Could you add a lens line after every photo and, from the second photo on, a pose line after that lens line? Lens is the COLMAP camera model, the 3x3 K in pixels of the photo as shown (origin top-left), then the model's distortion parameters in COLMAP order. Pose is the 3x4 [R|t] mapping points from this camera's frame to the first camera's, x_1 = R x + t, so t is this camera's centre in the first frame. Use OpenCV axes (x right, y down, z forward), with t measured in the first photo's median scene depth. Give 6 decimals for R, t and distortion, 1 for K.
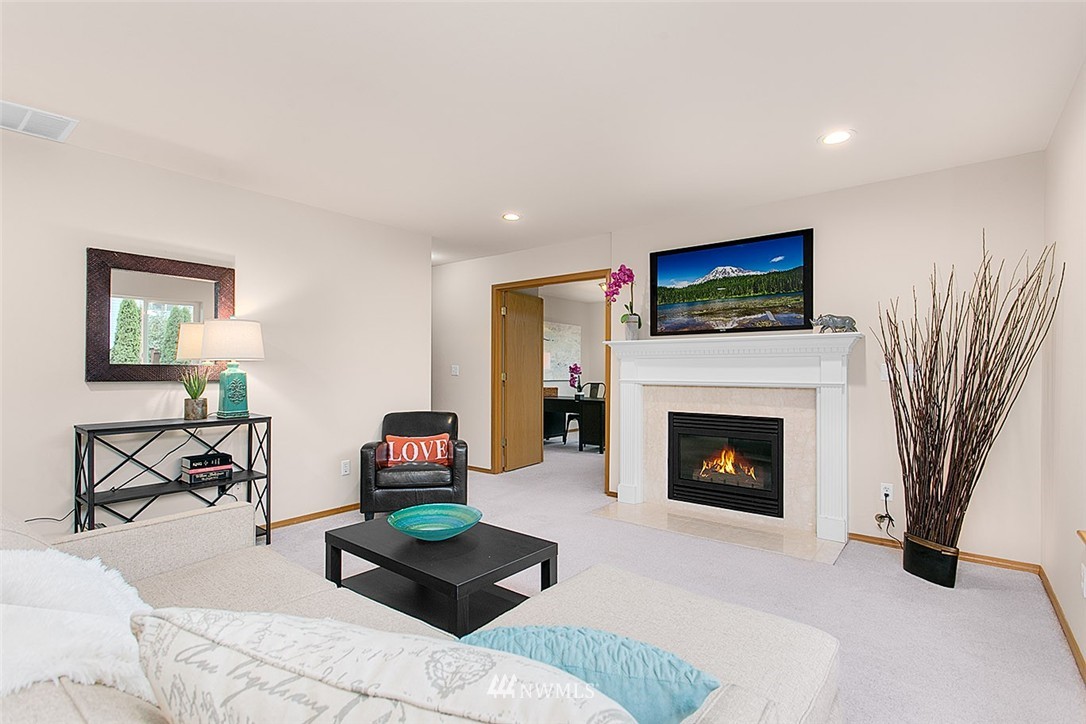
lens RADIAL K [[523.4, 0, 543.0], [0, 523.4, 362.0], [0, 0, 1]] dist [0.003419, 0.000655]
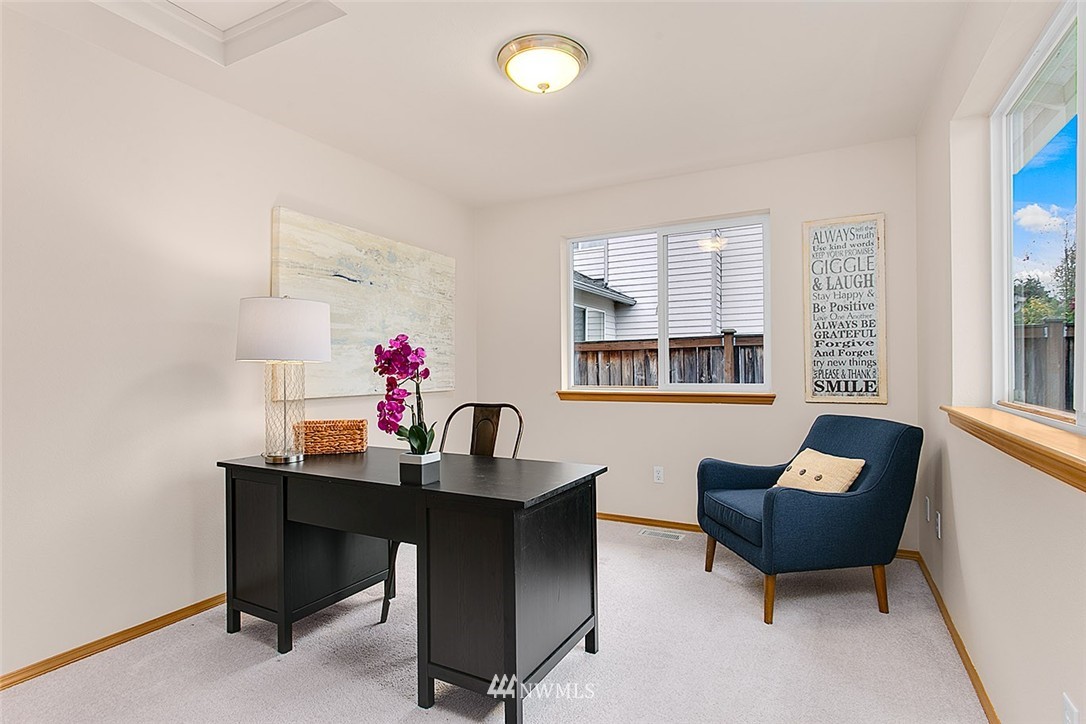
lens RADIAL K [[655.4, 0, 543.0], [0, 655.4, 362.0], [0, 0, 1]] dist [-0.007641, 0.000554]
pose [[0.985384, -0.003931, 0.170301, 0.145617], [0.003375, 0.999988, 0.003550, 0.028744], [-0.170313, -0.002923, 0.985386, 1.351177]]
